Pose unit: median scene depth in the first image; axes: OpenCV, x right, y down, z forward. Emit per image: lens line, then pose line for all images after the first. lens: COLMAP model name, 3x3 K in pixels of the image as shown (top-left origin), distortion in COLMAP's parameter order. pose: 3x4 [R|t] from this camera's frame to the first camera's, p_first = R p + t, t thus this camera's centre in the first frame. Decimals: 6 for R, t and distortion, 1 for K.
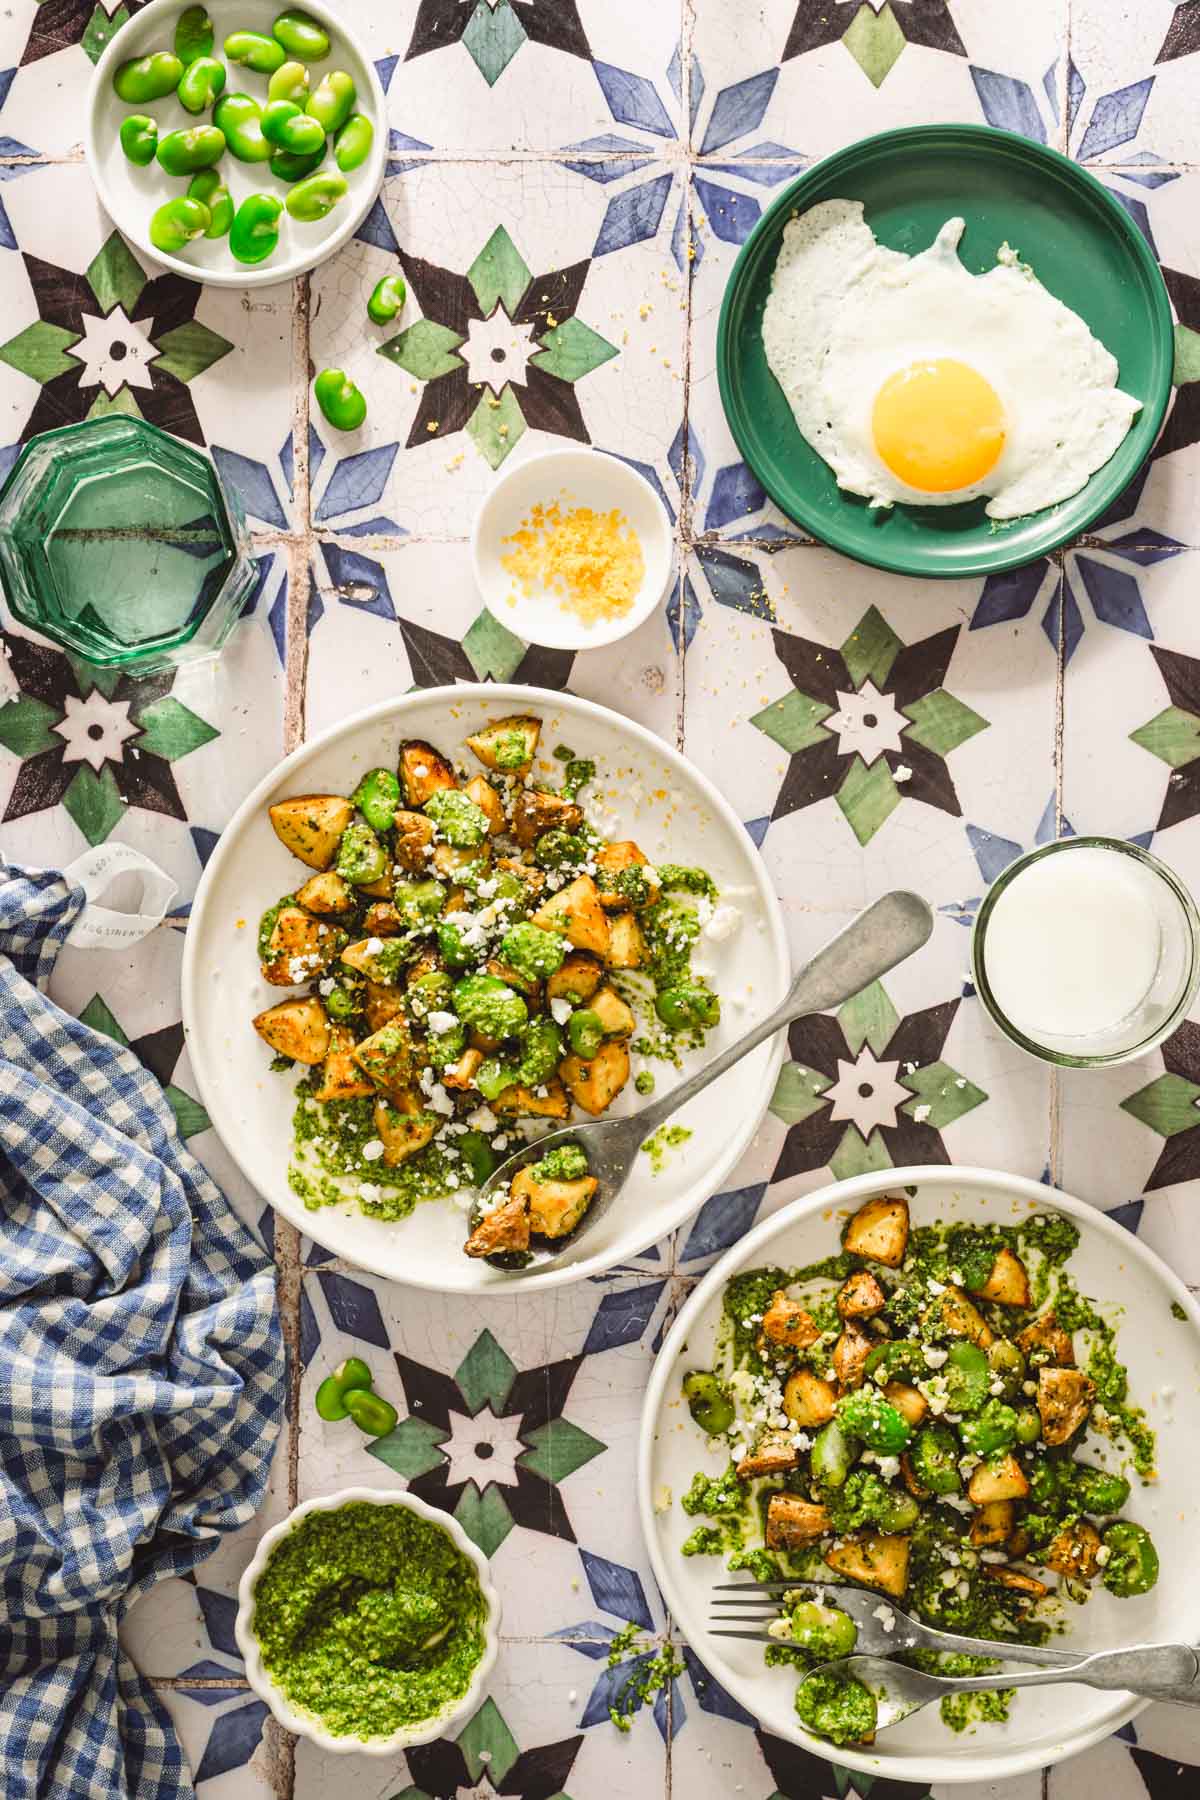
lens RADIAL K [[2324.1, 0, 617.9], [0, 2324.1, 929.8], [0, 0, 1]] dist [-0.000421, 0.000000]
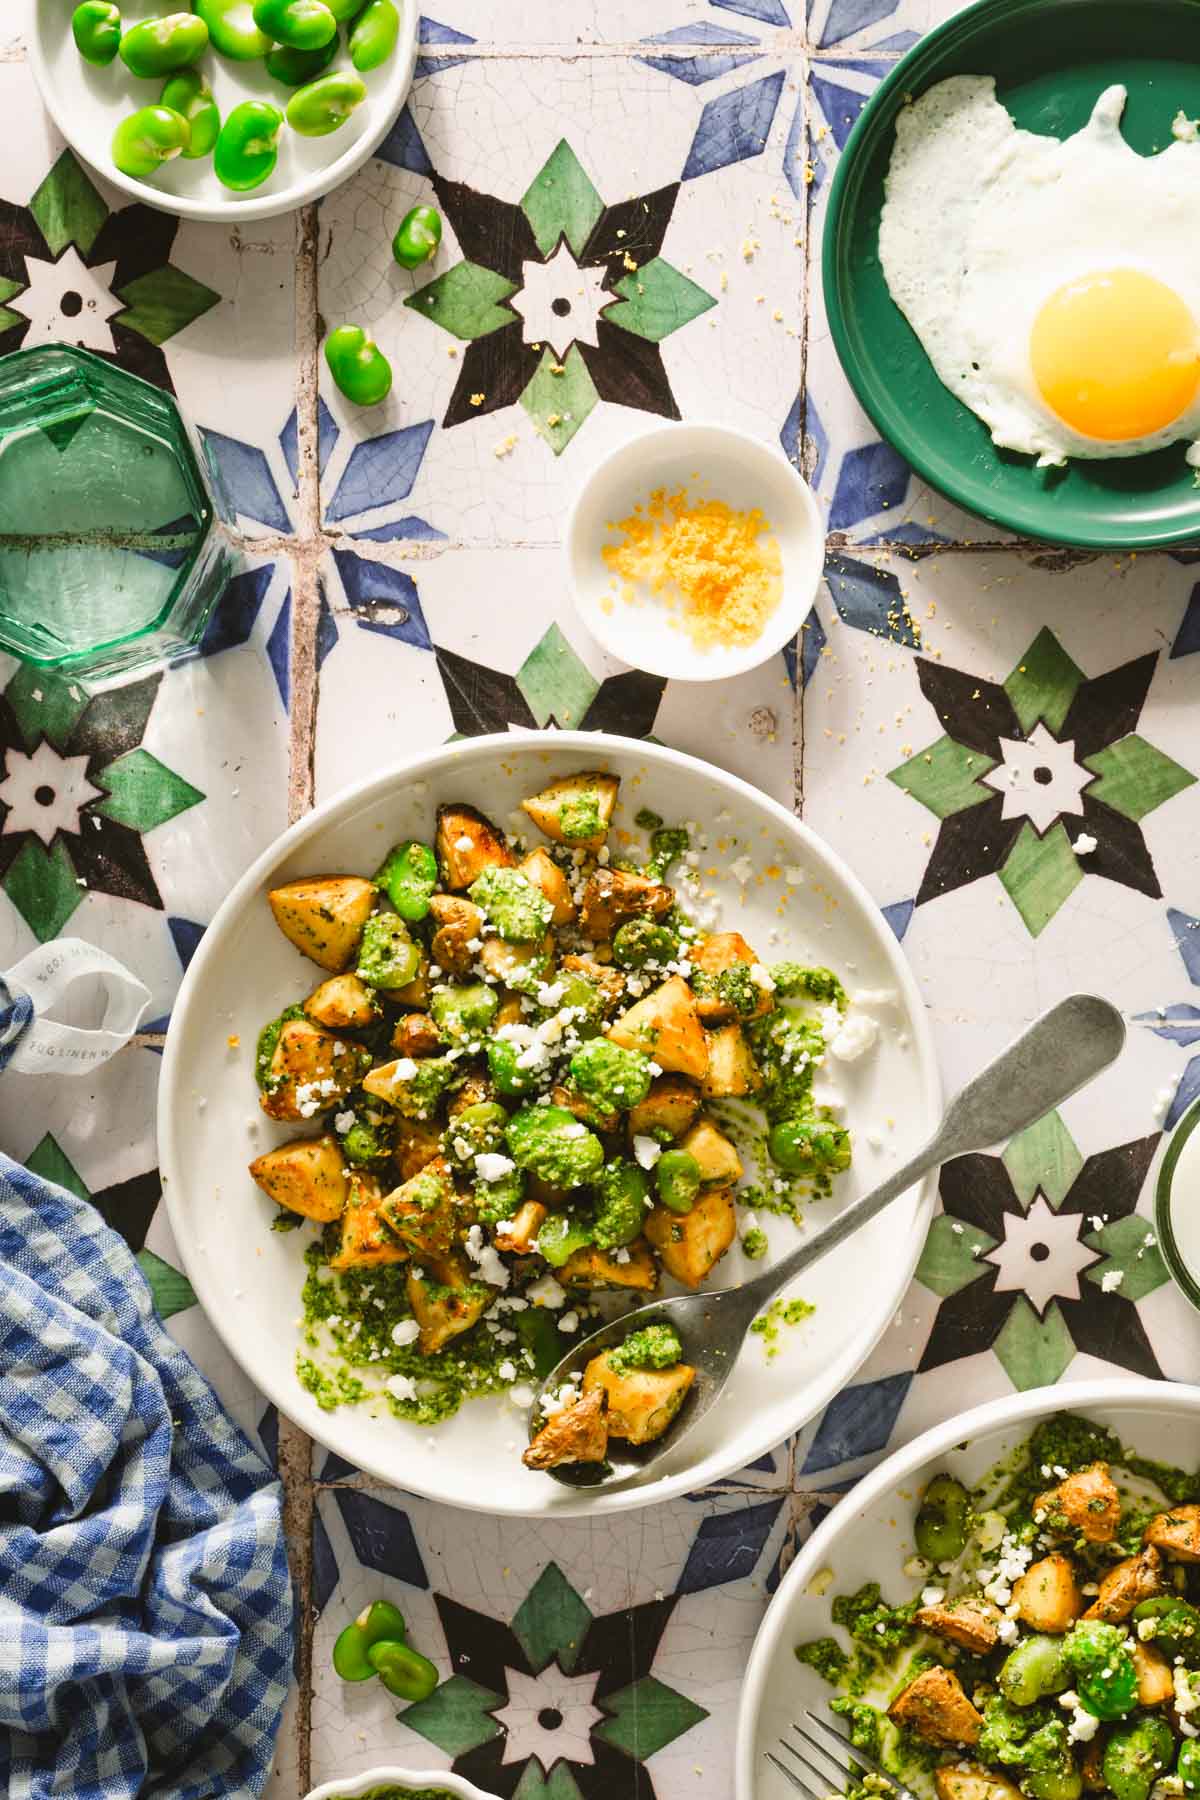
lens RADIAL K [[2324.1, 0, 644.0], [0, 2324.1, 968.9], [0, 0, 1]] dist [-0.000421, 0.000000]
pose [[0.999986, -0.005202, 0.000052, -0.025059], [0.005202, 0.999986, 0.000812, -0.026774], [-0.000056, -0.000812, 1.000000, 0.223933]]
